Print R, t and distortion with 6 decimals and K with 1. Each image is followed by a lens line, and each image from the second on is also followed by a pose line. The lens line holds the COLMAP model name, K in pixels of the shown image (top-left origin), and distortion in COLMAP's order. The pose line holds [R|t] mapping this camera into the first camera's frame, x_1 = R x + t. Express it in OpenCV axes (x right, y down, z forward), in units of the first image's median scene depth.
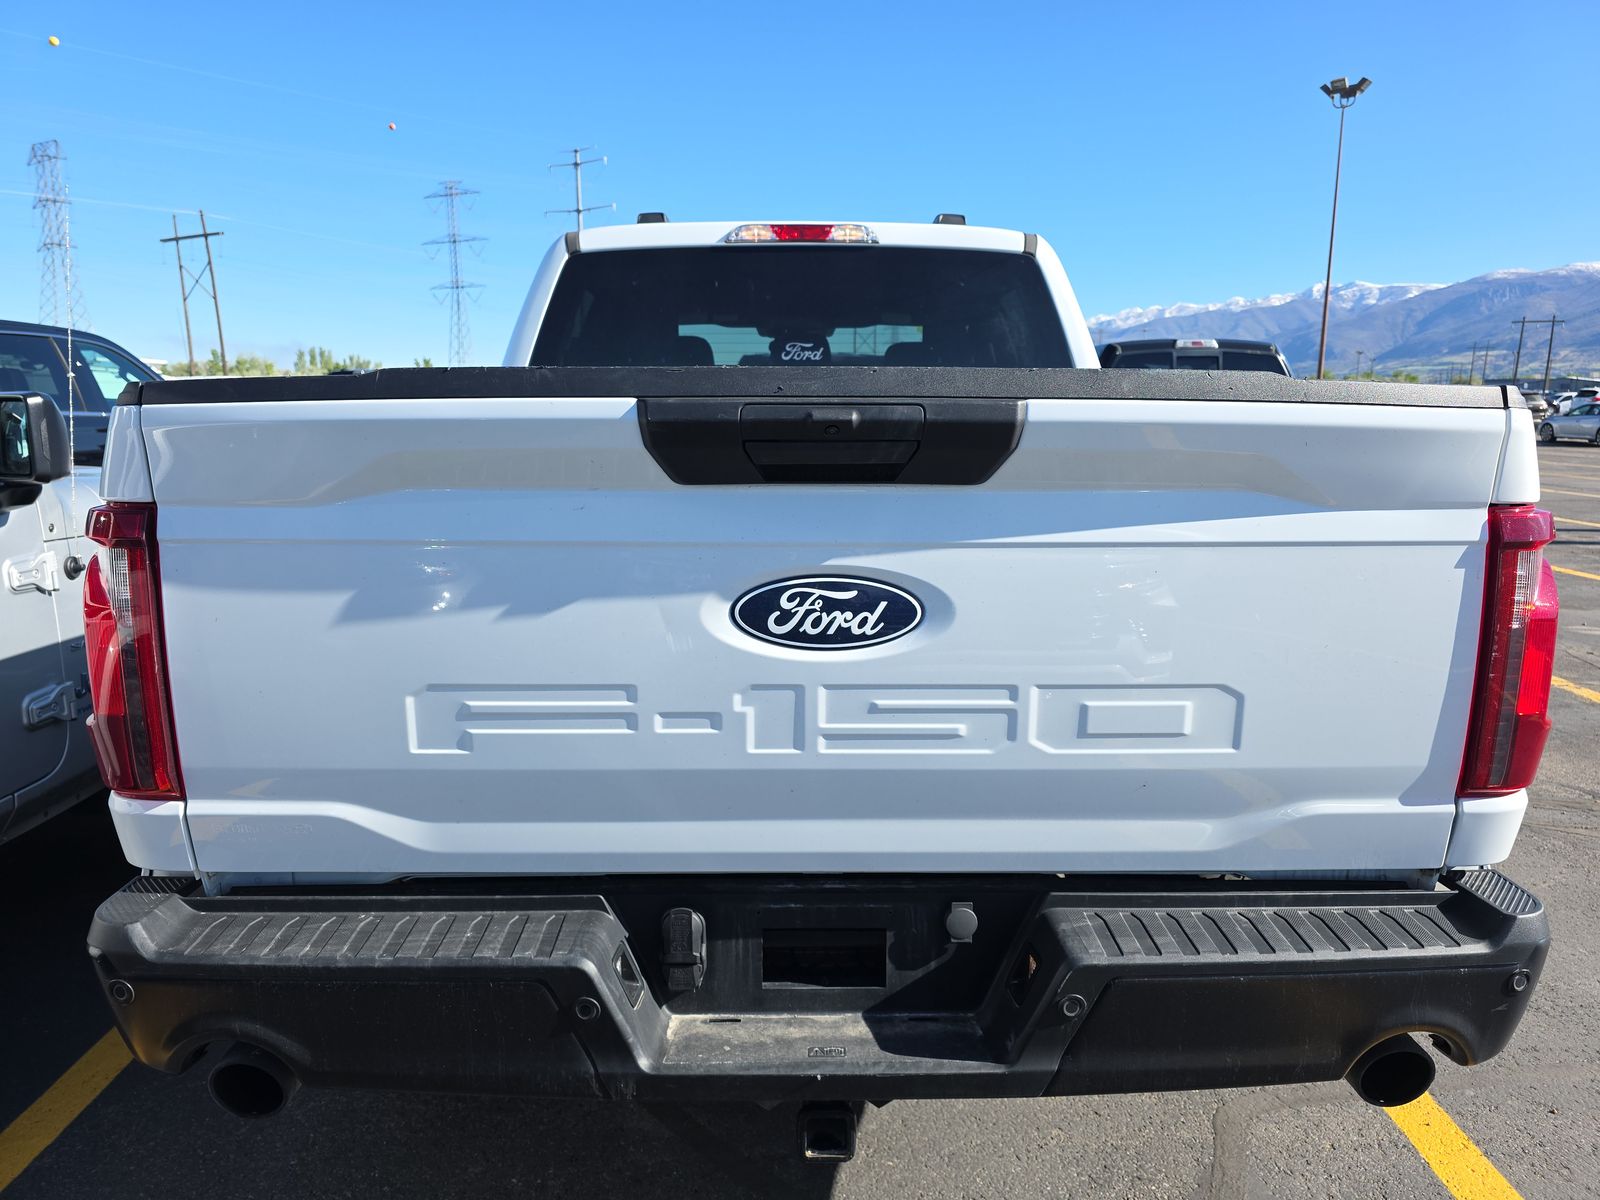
lens RADIAL K [[1117.3, 0, 794.5], [0, 1117.3, 592.2], [0, 0, 1]] dist [0.083163, -0.095062]
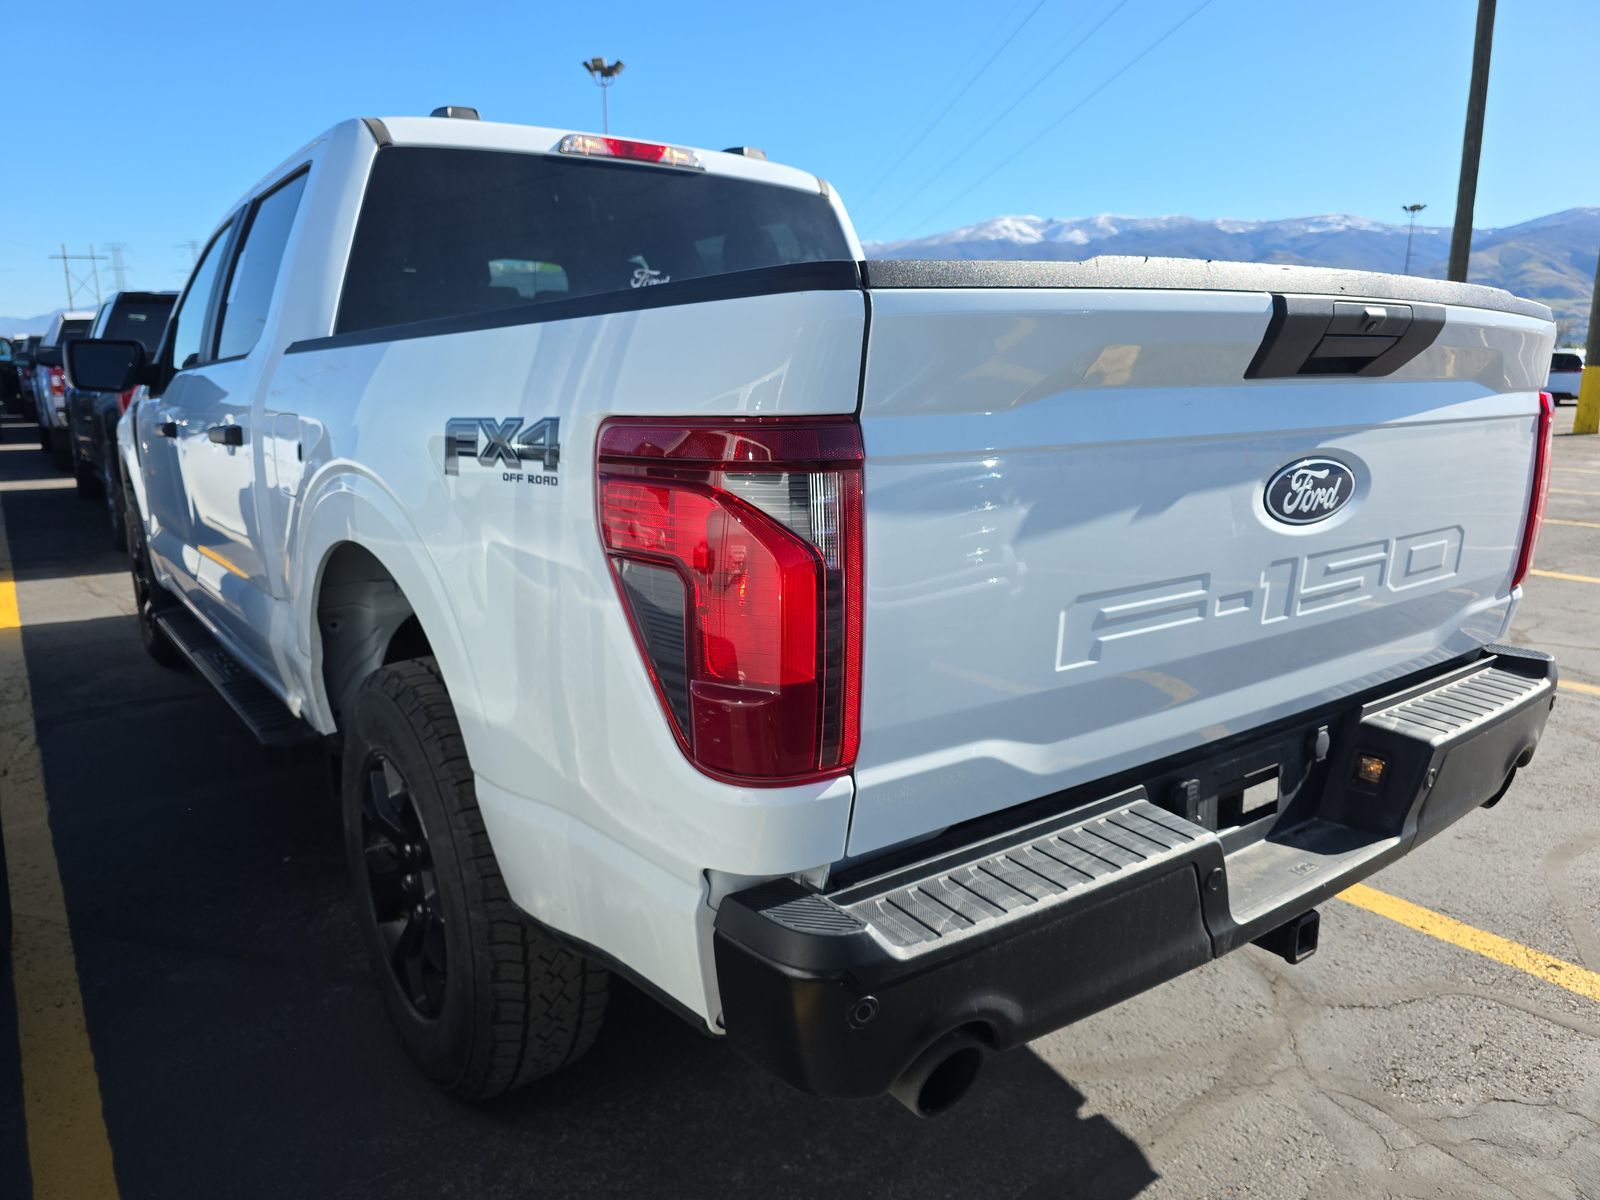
lens RADIAL K [[1117.3, 0, 794.5], [0, 1117.3, 592.2], [0, 0, 1]] dist [0.083163, -0.095062]
pose [[0.806647, -0.121238, 0.578466, -1.051777], [0.101500, 0.992611, 0.066499, -0.009254], [-0.582253, 0.005073, 0.812992, 0.358905]]
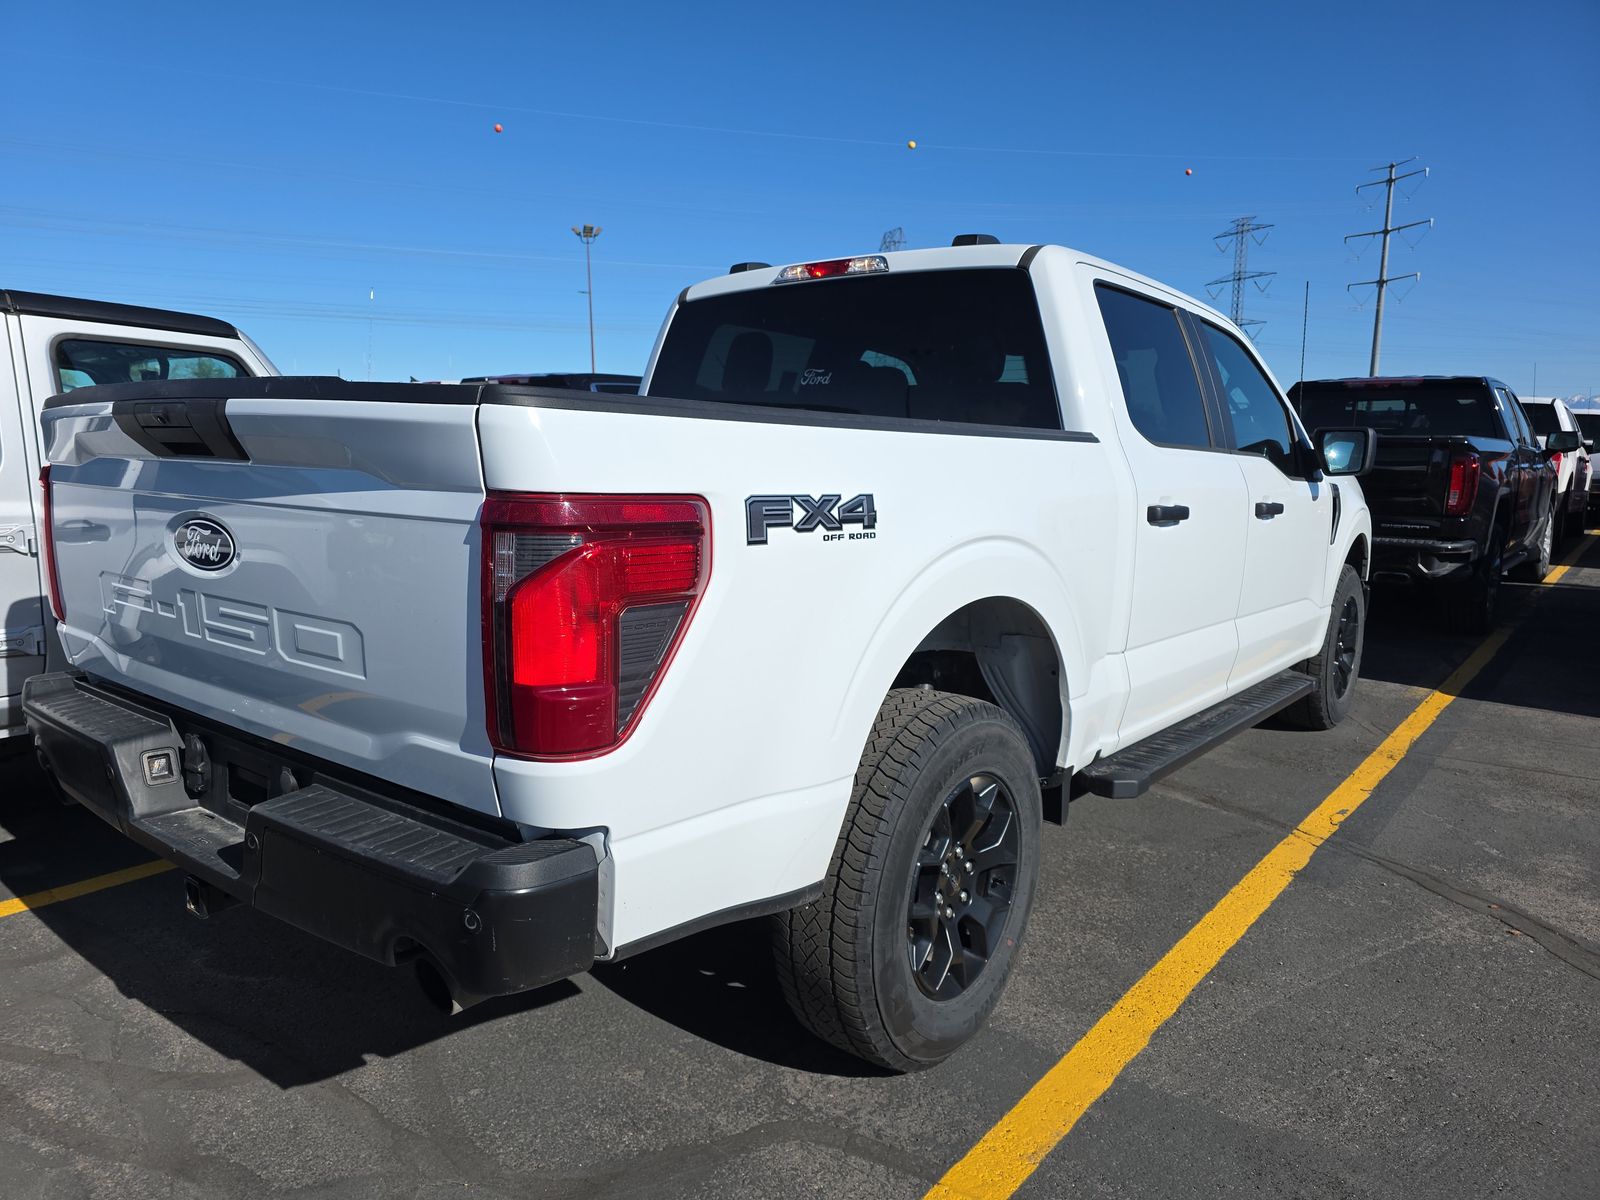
lens RADIAL K [[1108.5, 0, 745.1], [0, 1108.5, 599.9], [0, 0, 1]] dist [0.080821, -0.094450]
pose [[0.748161, 0.098818, -0.656117, 1.526579], [-0.117860, 0.992915, 0.015150, -0.015310], [0.652965, 0.065995, 0.754507, 0.335642]]
